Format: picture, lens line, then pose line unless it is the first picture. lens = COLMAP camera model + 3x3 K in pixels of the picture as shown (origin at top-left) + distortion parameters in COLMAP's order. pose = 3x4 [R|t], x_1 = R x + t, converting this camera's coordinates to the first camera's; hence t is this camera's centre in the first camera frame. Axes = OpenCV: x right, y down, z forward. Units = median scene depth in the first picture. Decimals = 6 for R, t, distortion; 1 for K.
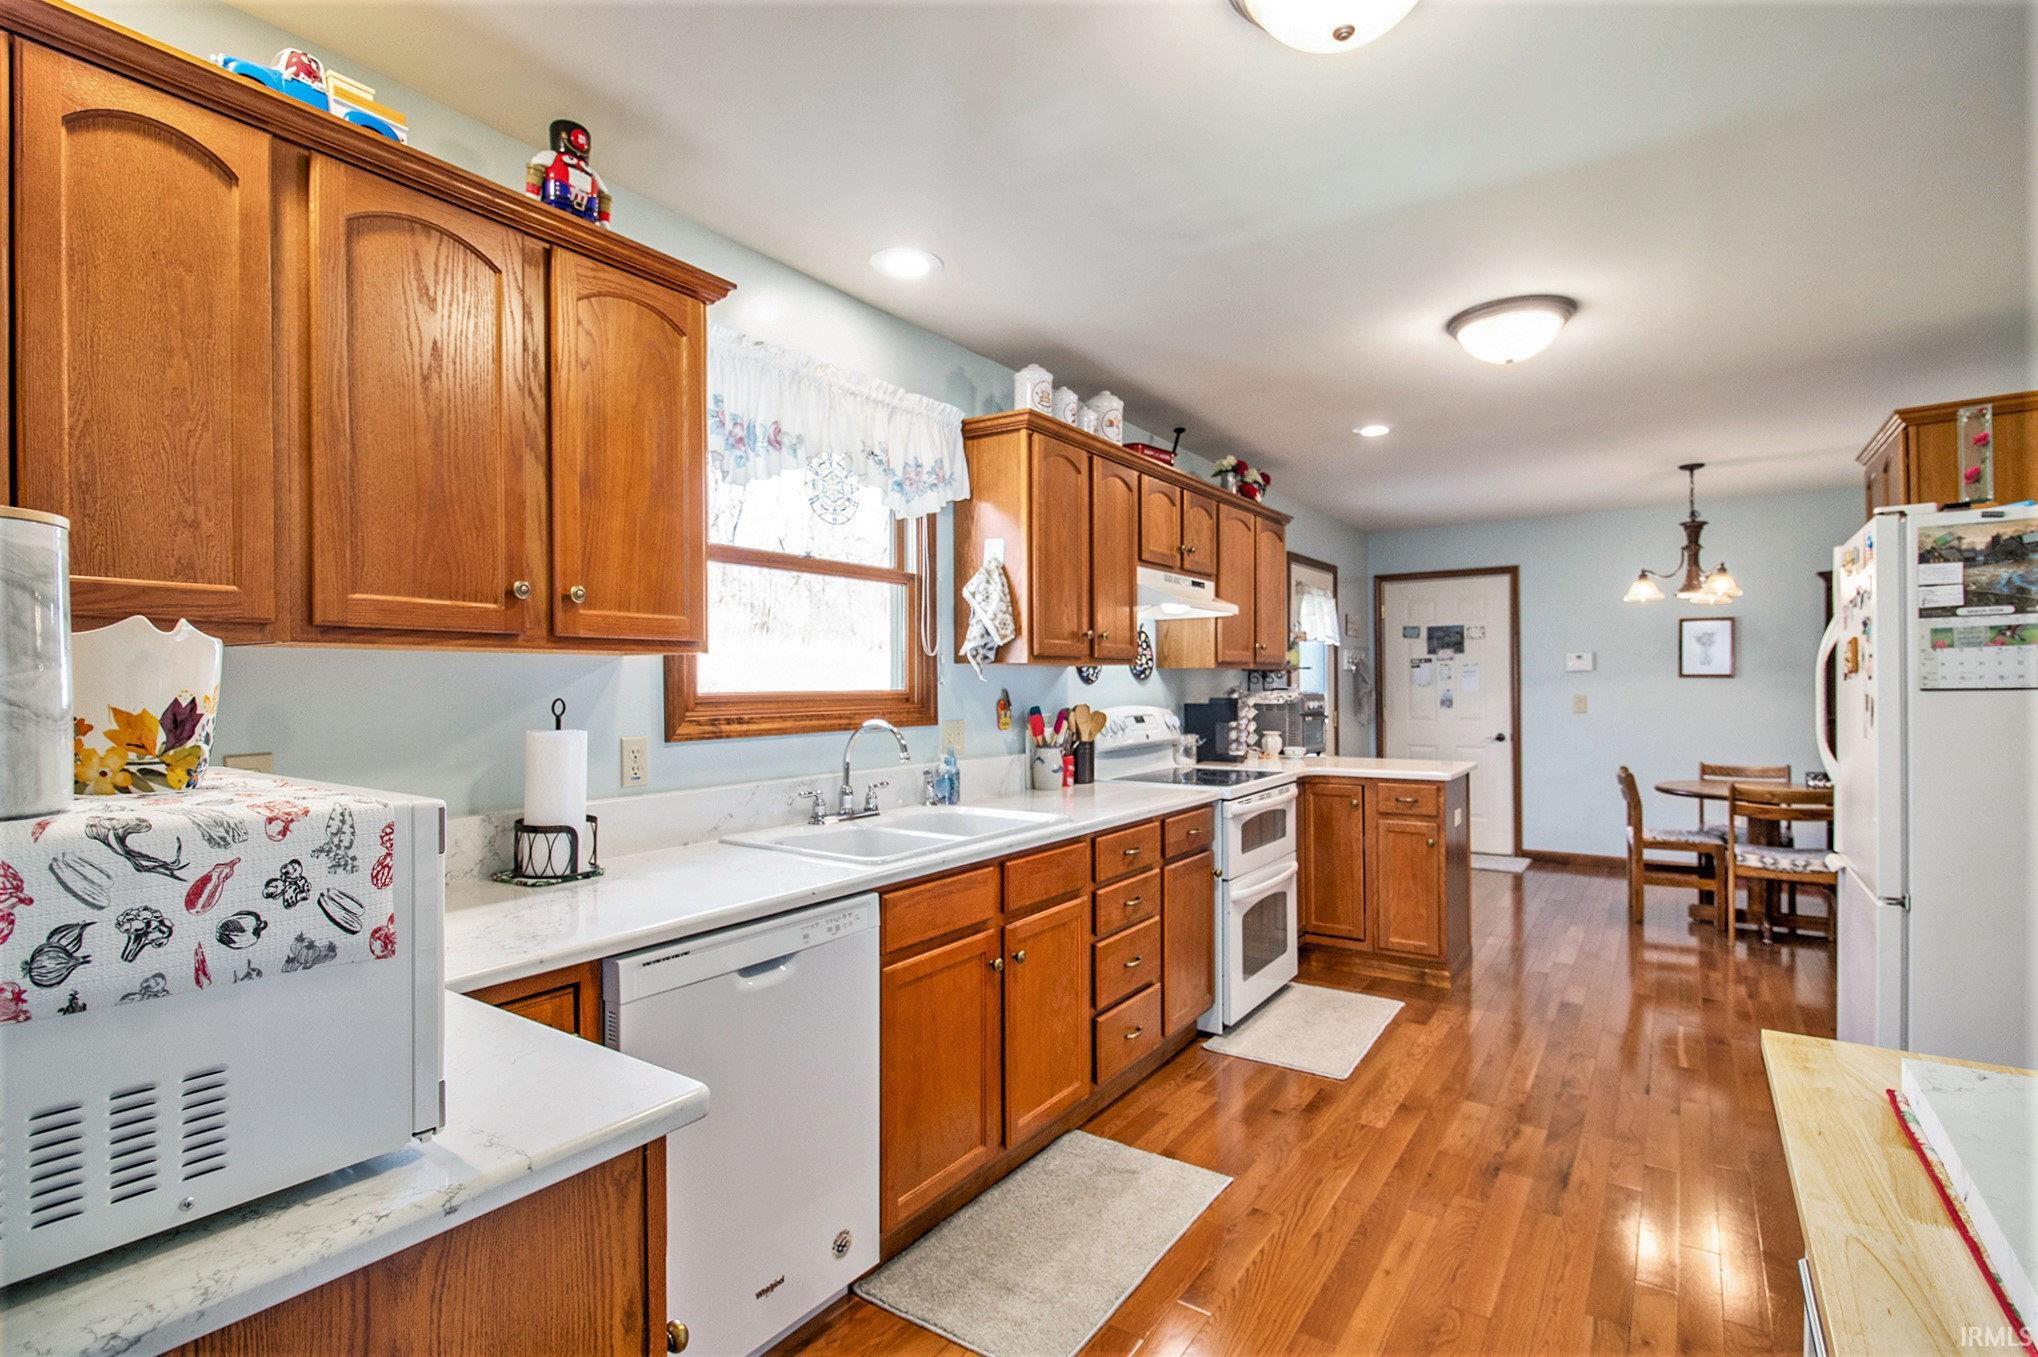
lens RADIAL K [[956.2, 0, 1011.9], [0, 956.2, 684.5], [0, 0, 1]] dist [0.002278, 0.000194]
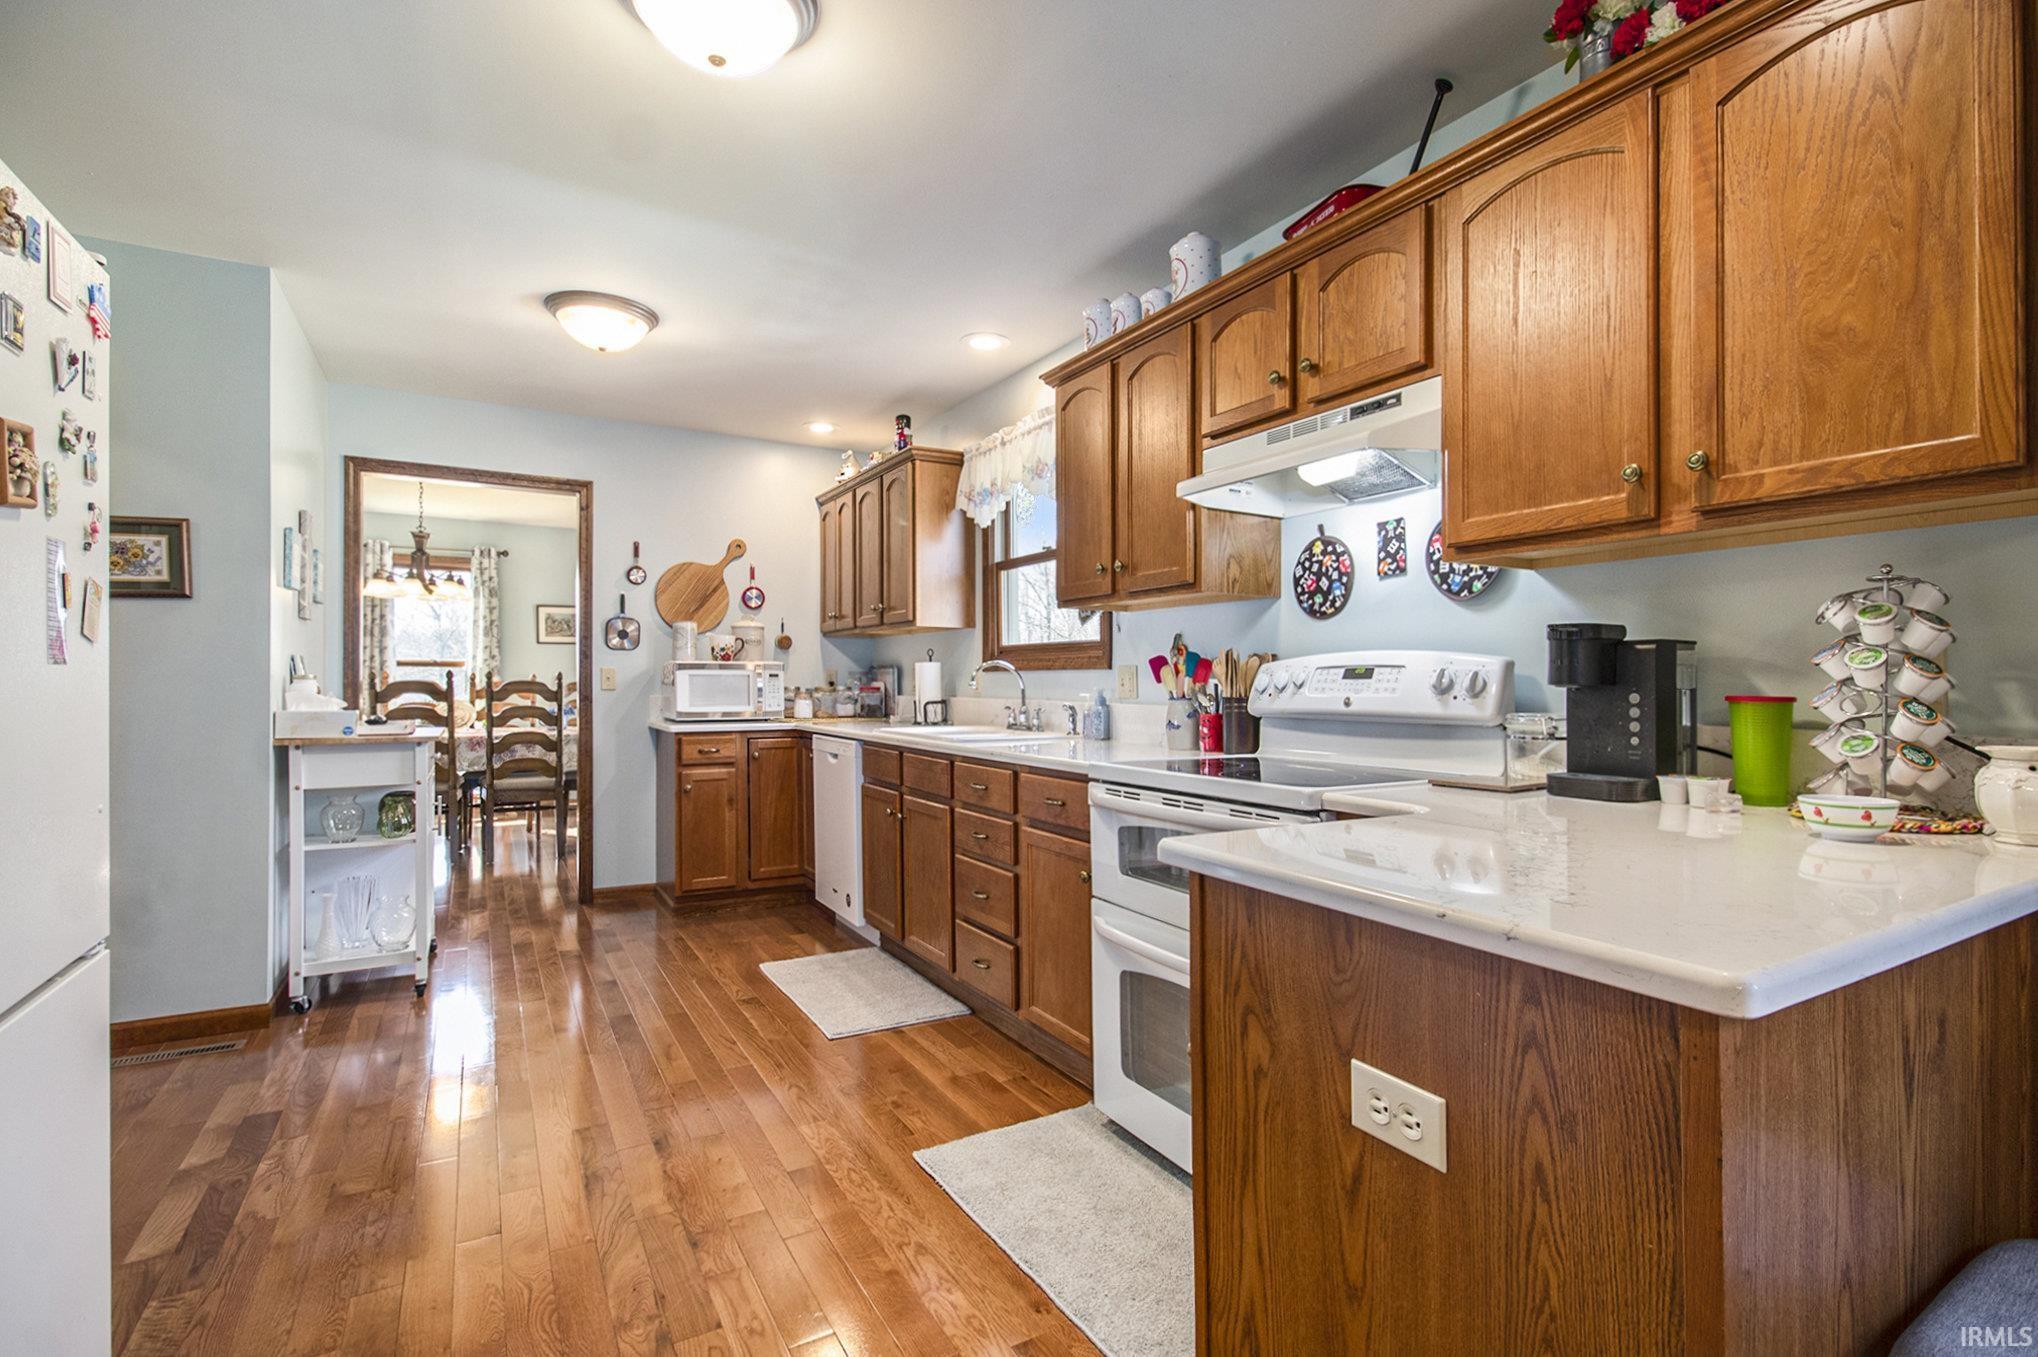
lens RADIAL K [[956.2, 0, 1026.3], [0, 956.2, 682.5], [0, 0, 1]] dist [0.002278, 0.000194]
pose [[-0.432412, 0.007907, -0.901641, 1.071561], [0.000768, 0.999964, 0.008401, 0.055016], [0.901676, 0.002940, -0.432403, 1.549195]]
